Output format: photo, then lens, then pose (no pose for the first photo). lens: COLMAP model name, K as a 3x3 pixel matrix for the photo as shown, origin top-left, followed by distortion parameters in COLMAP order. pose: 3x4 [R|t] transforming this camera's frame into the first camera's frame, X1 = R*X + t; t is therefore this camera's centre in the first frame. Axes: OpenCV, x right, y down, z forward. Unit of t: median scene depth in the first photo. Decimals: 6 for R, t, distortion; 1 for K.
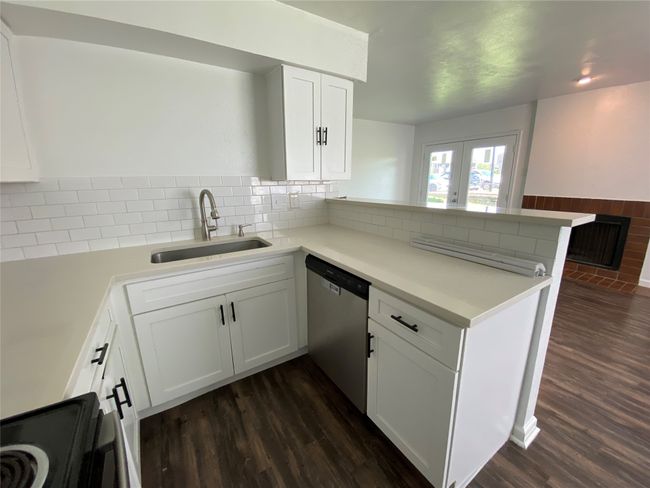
lens RADIAL K [[268.0, 0, 326.5], [0, 268.0, 246.2], [0, 0, 1]] dist [-0.014993, -0.000147]
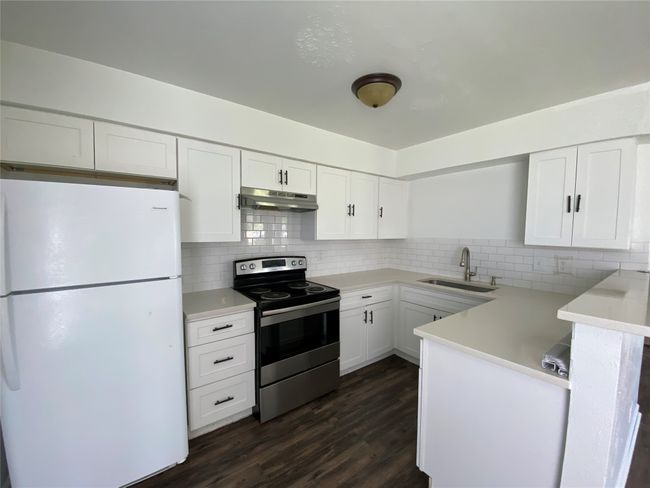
lens RADIAL K [[268.0, 0, 325.0], [0, 268.0, 246.0], [0, 0, 1]] dist [-0.014993, -0.000147]
pose [[0.071695, 0.065374, -0.995282, 0.941971], [-0.245728, 0.968252, 0.045898, -0.083918], [0.966684, 0.241278, 0.085483, 0.064560]]
